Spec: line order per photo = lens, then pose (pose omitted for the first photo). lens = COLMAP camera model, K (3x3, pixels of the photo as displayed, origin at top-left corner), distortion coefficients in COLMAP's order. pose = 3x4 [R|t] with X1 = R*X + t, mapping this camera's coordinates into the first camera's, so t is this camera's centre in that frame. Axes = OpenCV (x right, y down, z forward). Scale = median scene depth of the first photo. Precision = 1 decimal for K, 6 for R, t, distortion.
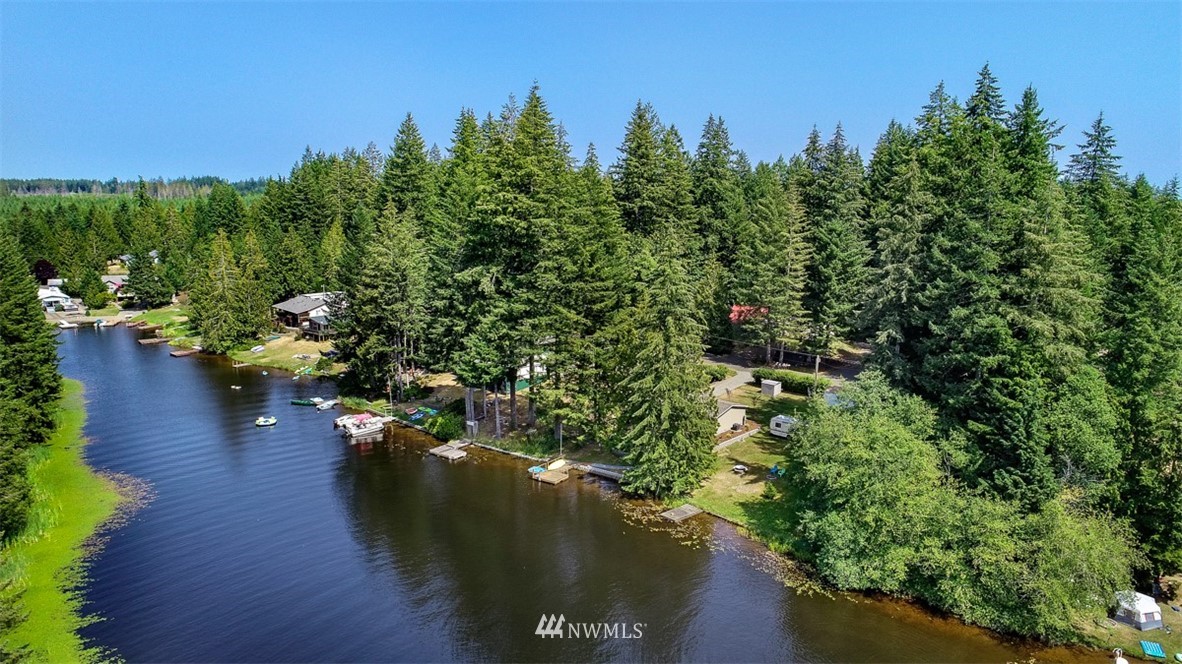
lens RADIAL K [[801.2, 0, 589.7], [0, 801.2, 333.1], [0, 0, 1]] dist [-0.000432, 0.000366]
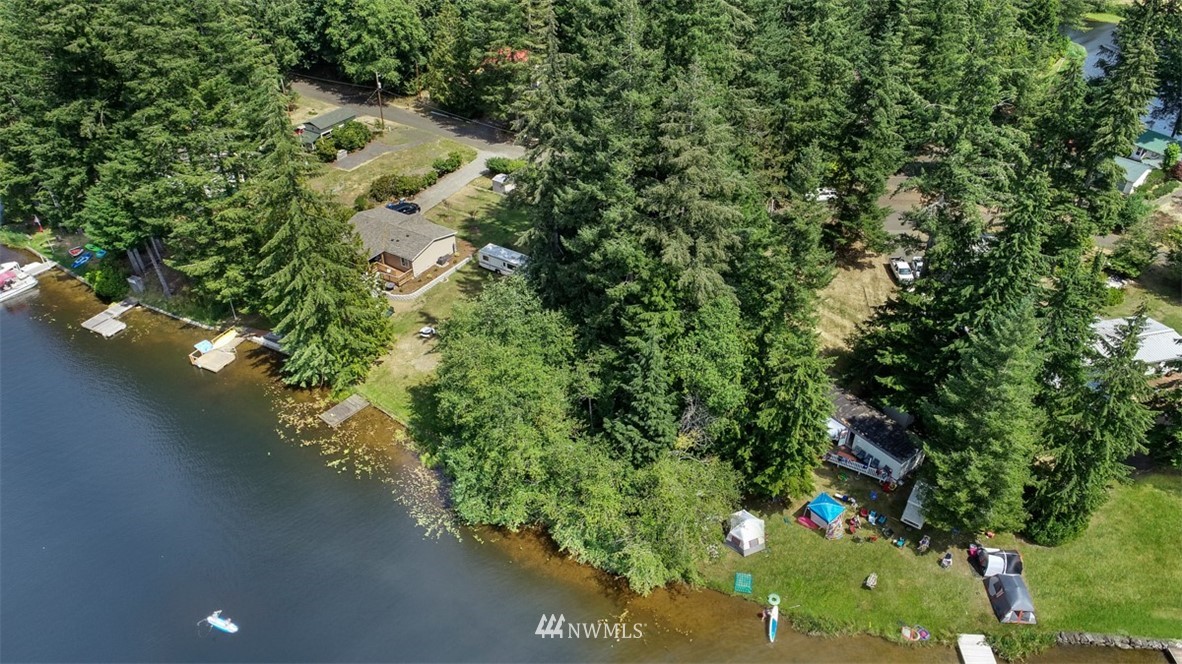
lens RADIAL K [[801.2, 0, 588.8], [0, 801.2, 332.3], [0, 0, 1]] dist [-0.000432, 0.000366]
pose [[0.988234, -0.098901, 0.116671, 0.284797], [0.038981, 0.900479, 0.433148, -0.236543], [-0.147899, -0.423504, 0.893739, 0.168131]]
